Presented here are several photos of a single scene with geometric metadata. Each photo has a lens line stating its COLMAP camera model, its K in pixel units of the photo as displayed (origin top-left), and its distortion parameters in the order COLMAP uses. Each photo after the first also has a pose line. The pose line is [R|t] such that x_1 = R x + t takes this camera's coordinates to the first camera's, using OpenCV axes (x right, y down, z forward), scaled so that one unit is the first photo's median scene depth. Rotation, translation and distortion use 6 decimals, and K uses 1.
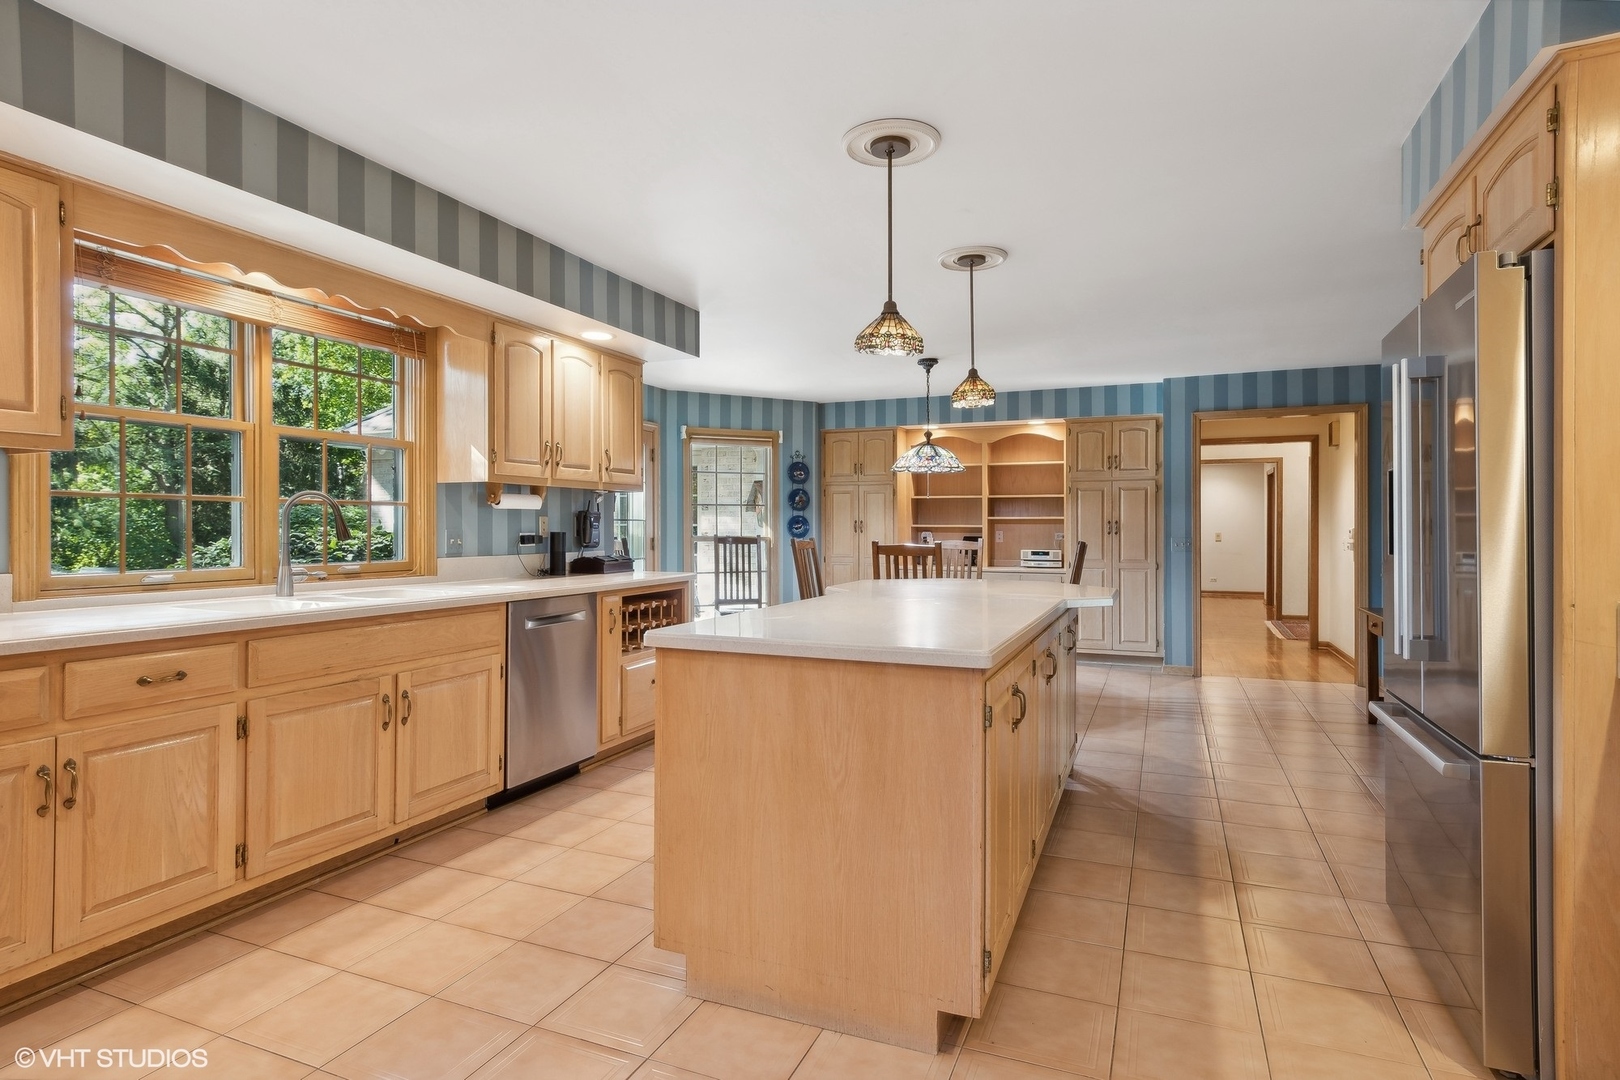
lens RADIAL K [[864.6, 0, 812.3], [0, 864.6, 529.8], [0, 0, 1]] dist [0.020016, 0.000129]
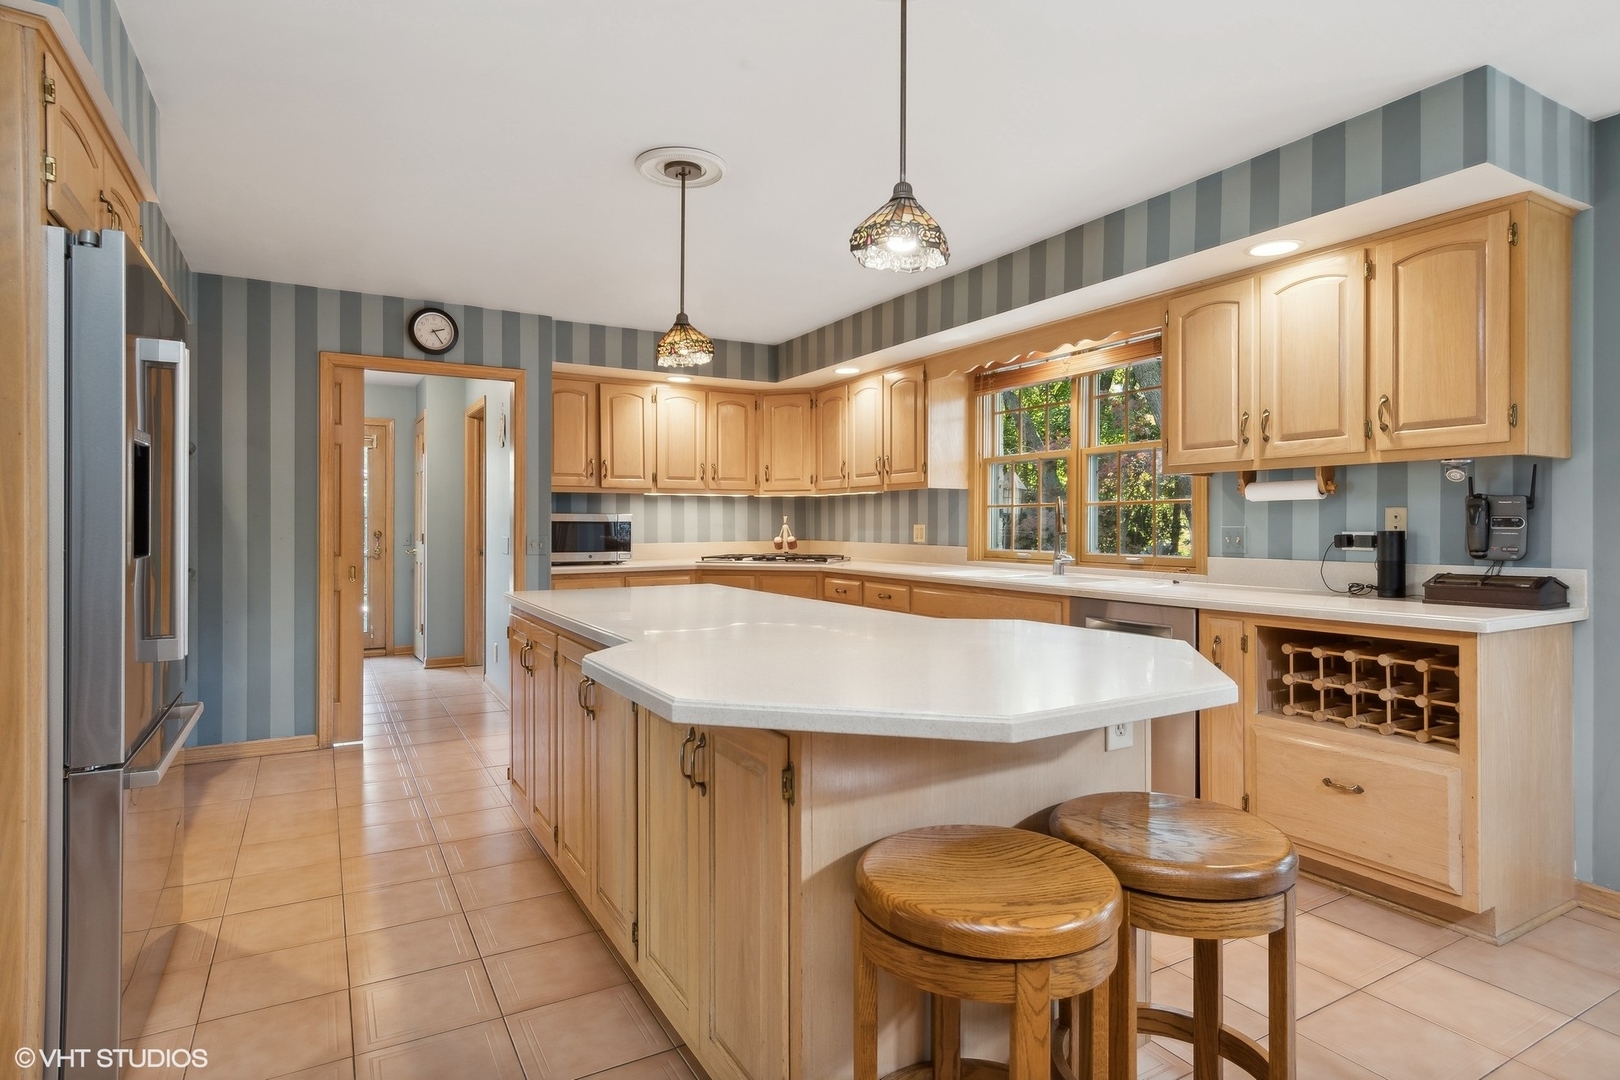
lens RADIAL K [[864.6, 0, 814.5], [0, 864.6, 533.5], [0, 0, 1]] dist [0.020016, 0.000129]
pose [[-0.615140, 0.009551, -0.788360, 0.436296], [0.000376, 0.999930, 0.011820, -0.003069], [0.788418, 0.006974, -0.615101, 0.933154]]
